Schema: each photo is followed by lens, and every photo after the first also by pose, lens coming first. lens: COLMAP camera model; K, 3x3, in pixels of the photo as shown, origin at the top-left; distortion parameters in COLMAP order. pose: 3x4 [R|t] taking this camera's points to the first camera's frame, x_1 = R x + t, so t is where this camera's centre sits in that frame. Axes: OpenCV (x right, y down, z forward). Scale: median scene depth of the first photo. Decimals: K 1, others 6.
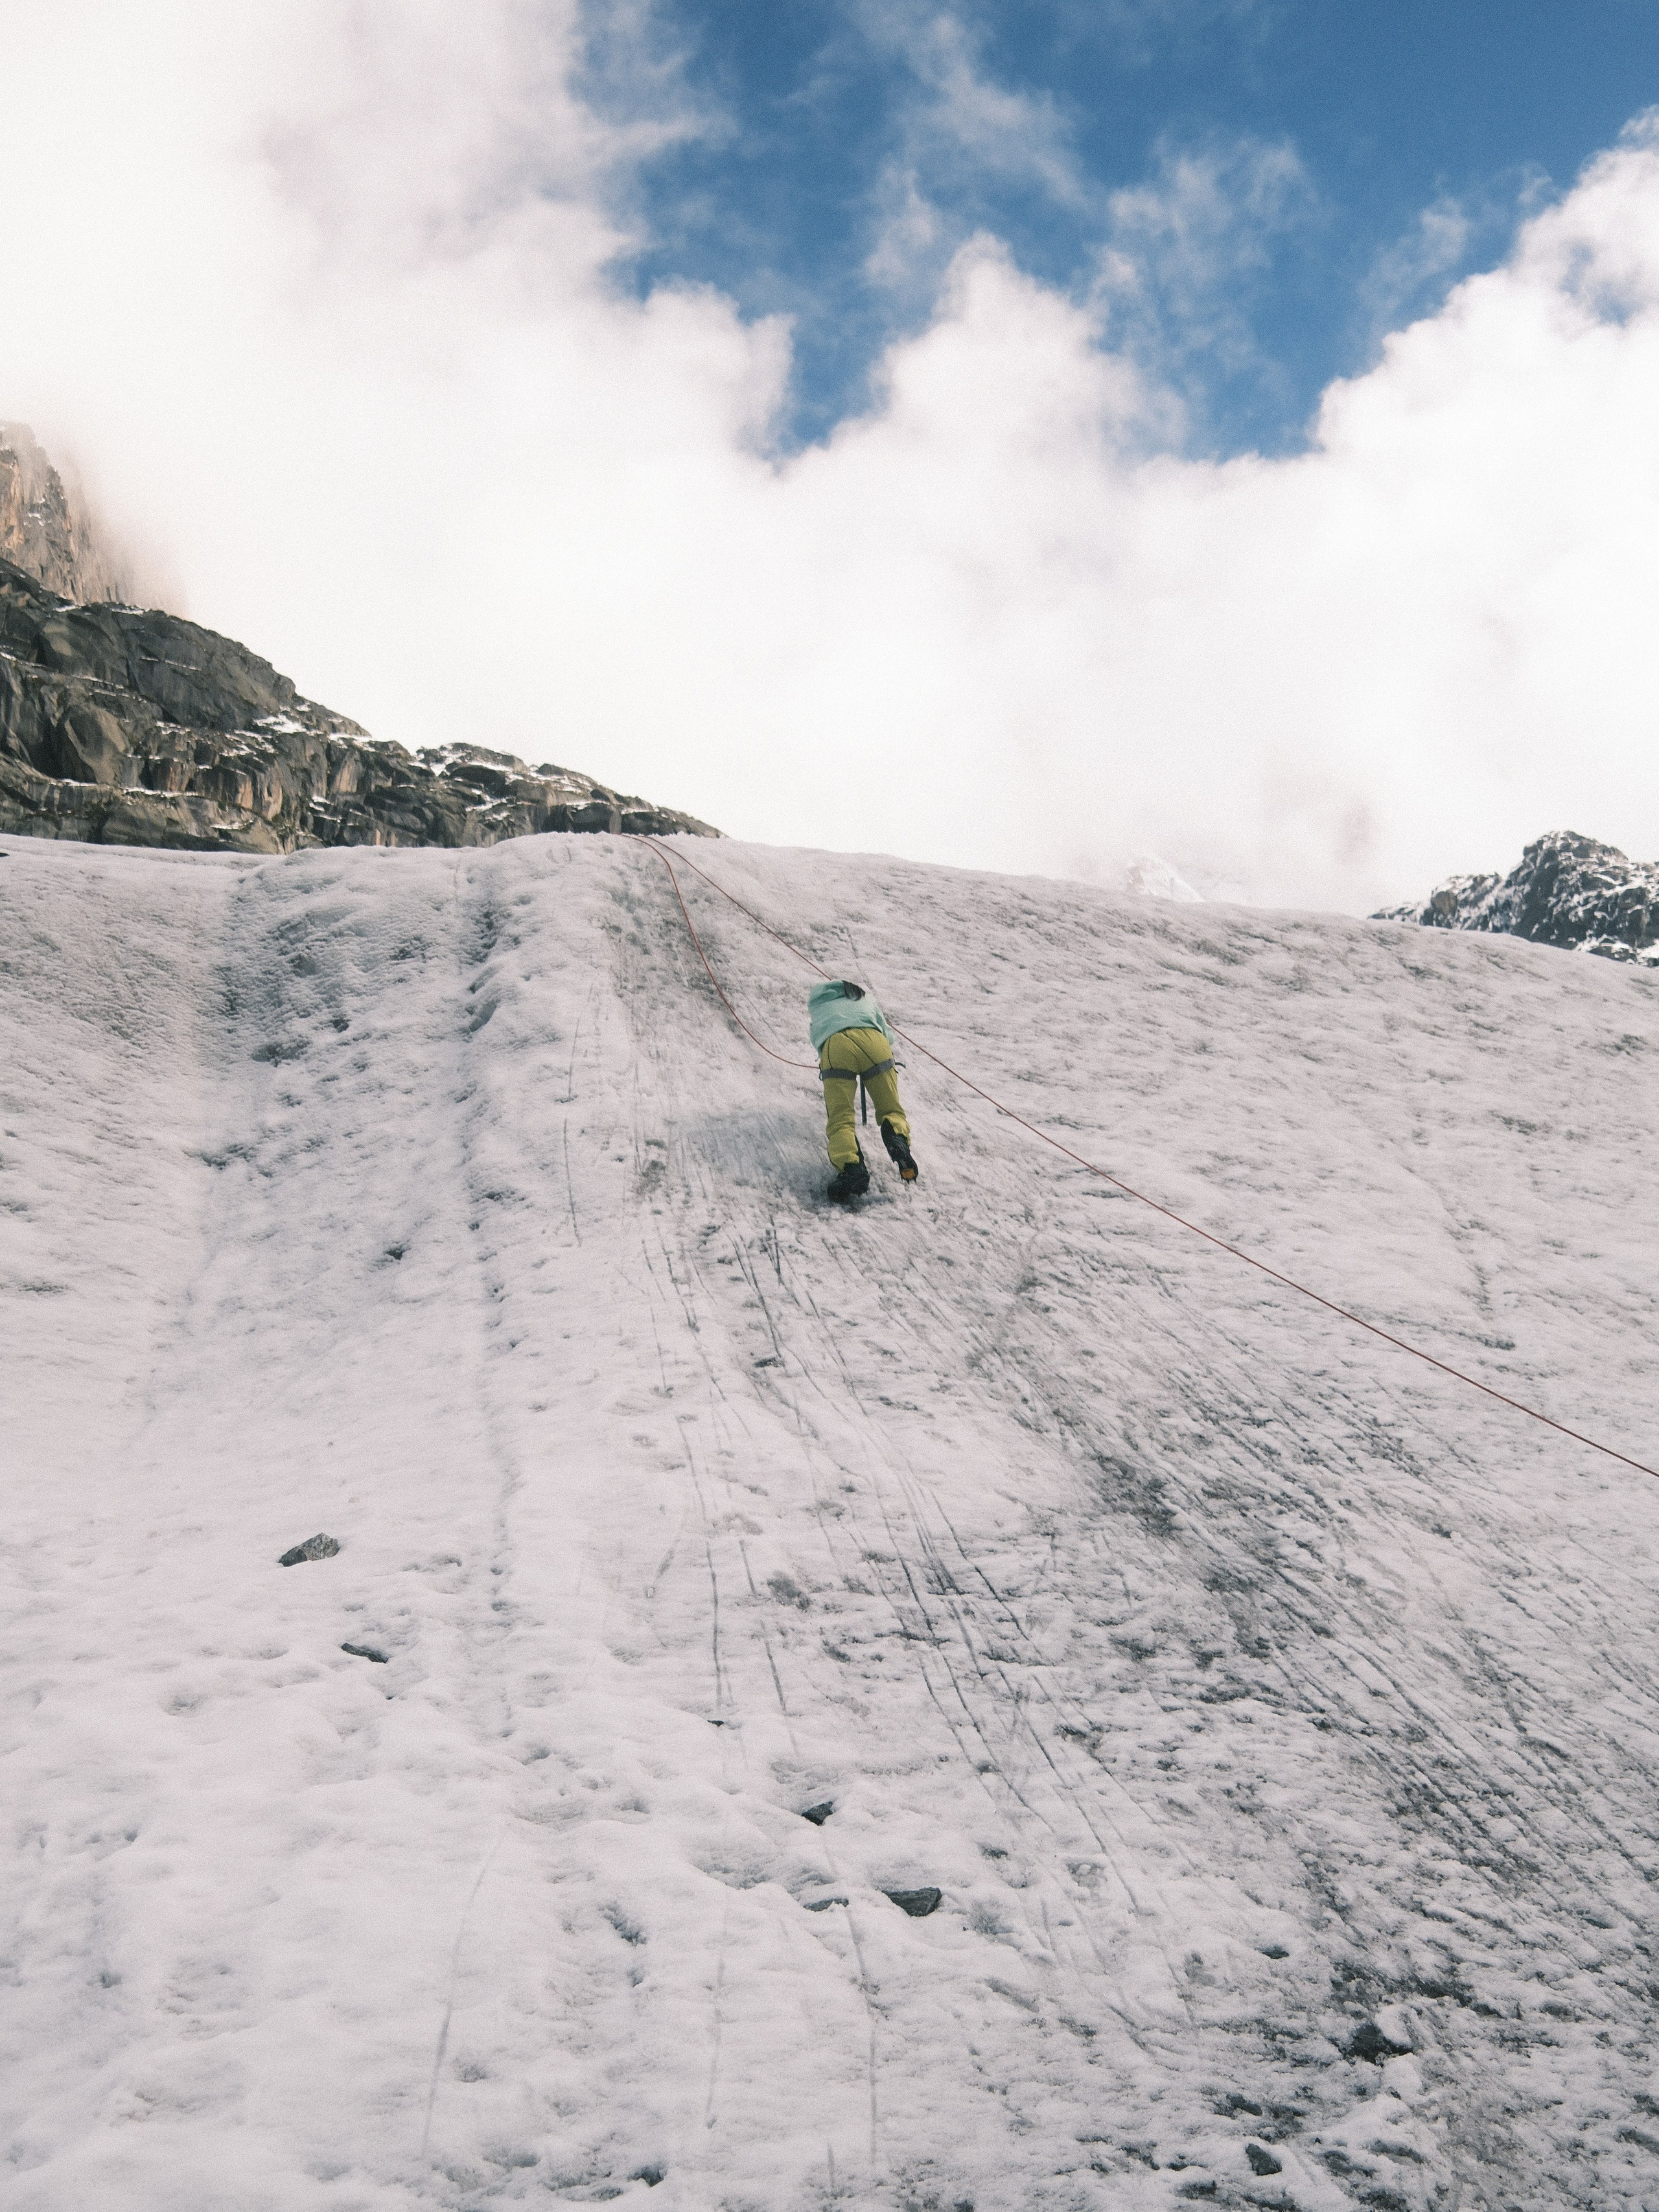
lens RADIAL K [[2504.6, 0, 811.1], [0, 2504.6, 1108.3], [0, 0, 1]] dist [-0.030038, 0.000000]
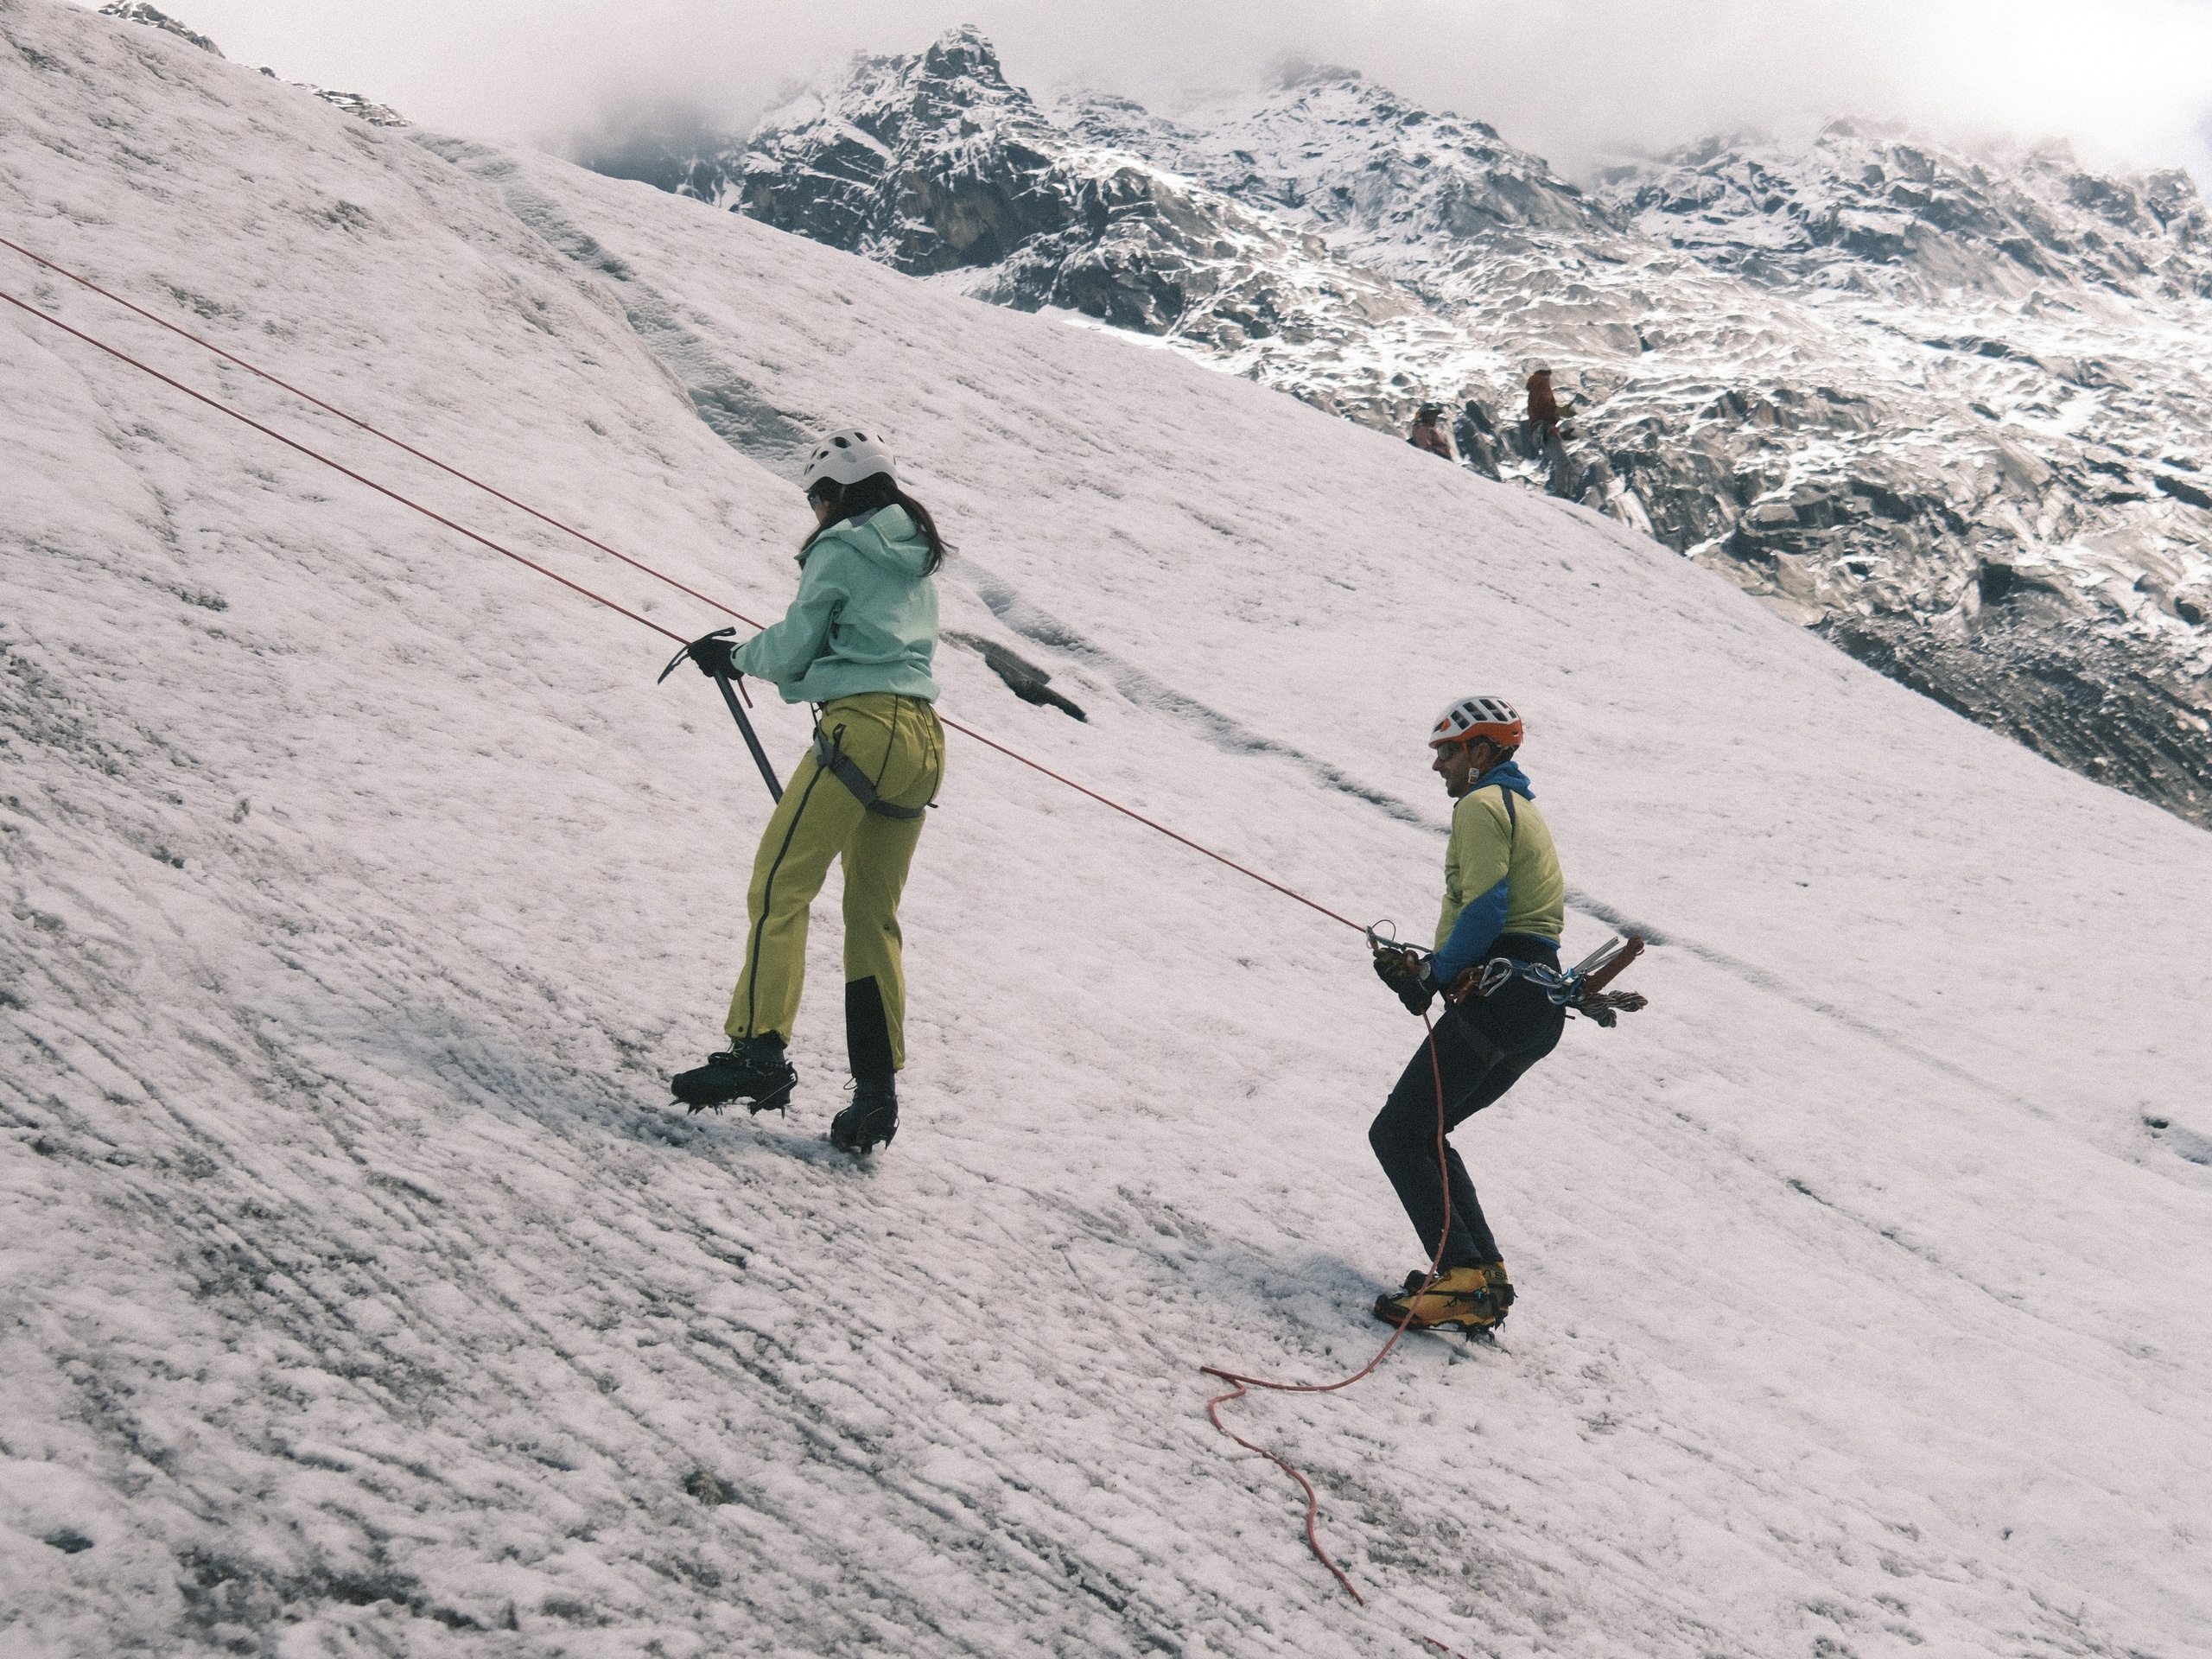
lens RADIAL K [[3539.1, 0, 1113.5], [0, 3539.1, 827.1], [0, 0, 1]] dist [-0.031185, 0.000000]
pose [[0.835880, 0.038433, 0.547565, -0.015829], [-0.103157, 0.990771, 0.087932, 0.055011], [-0.539132, -0.129986, 0.832130, 0.154245]]
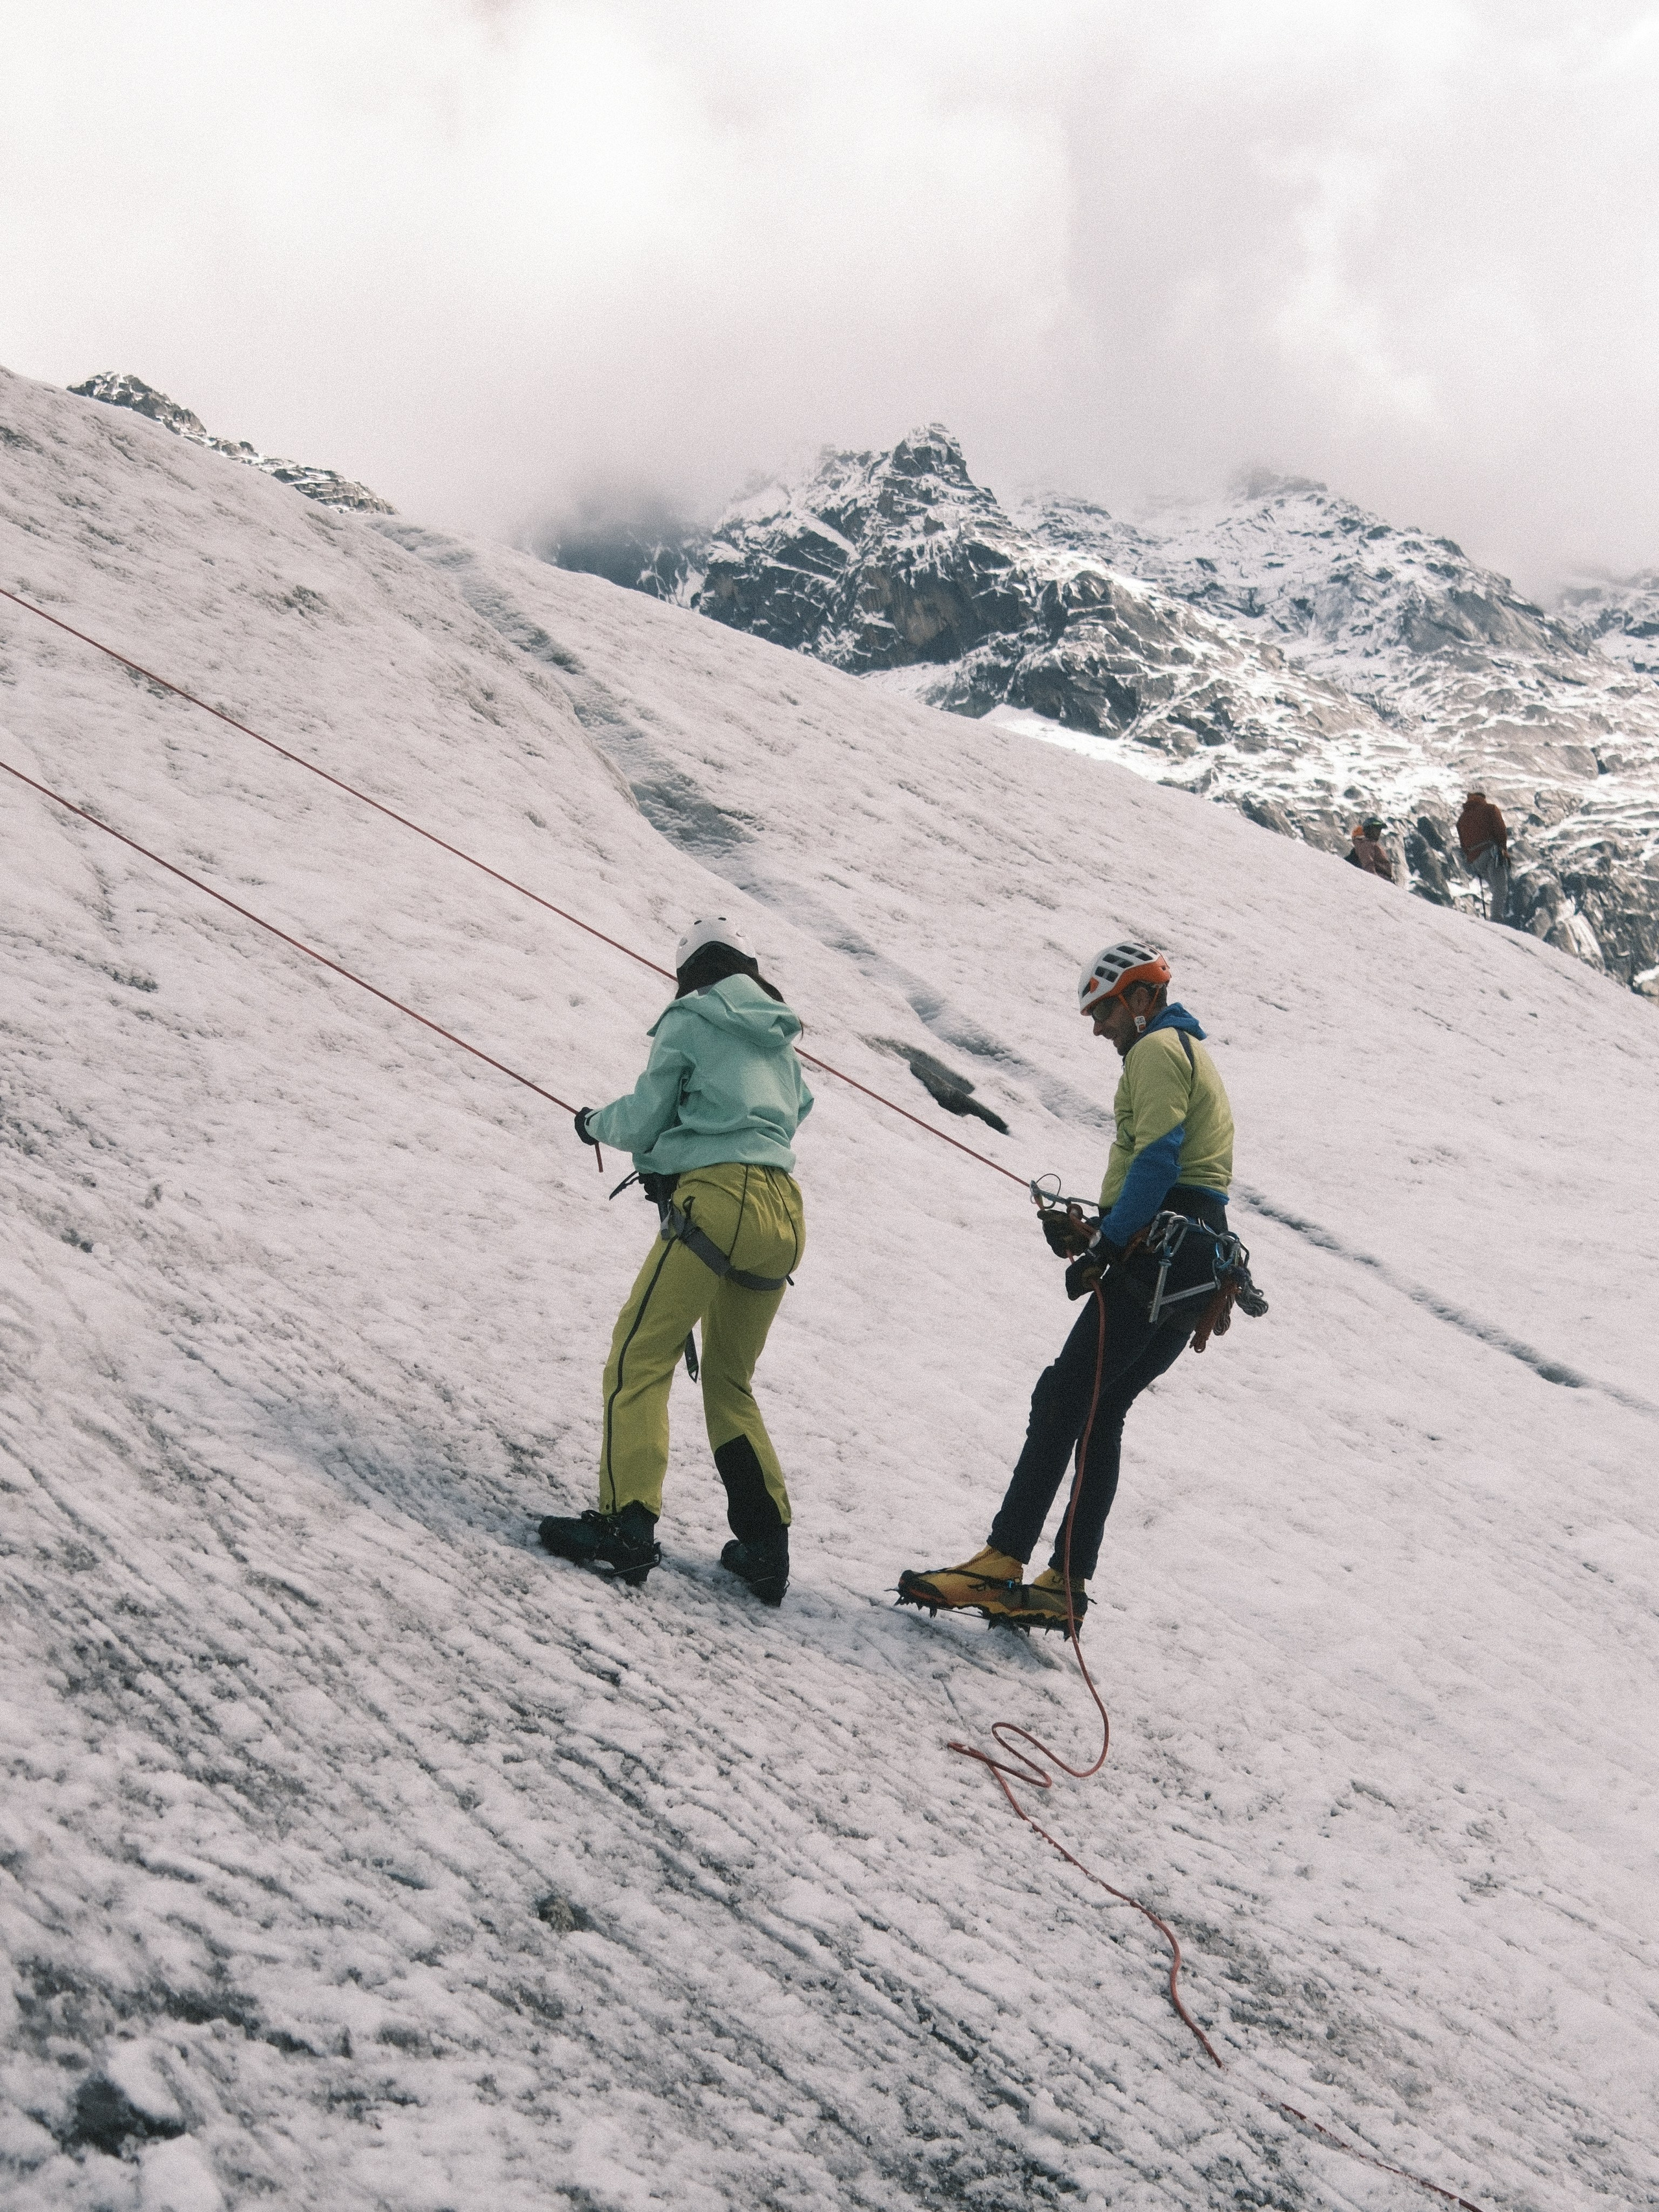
lens RADIAL K [[3538.9, 0, 827.6], [0, 3538.9, 1099.8], [0, 0, 1]] dist [-0.031185, 0.000000]
pose [[0.865087, 0.096300, 0.492291, -0.010432], [-0.145052, 0.987497, 0.061725, 0.048314], [-0.480192, -0.124805, 0.868239, 0.152821]]
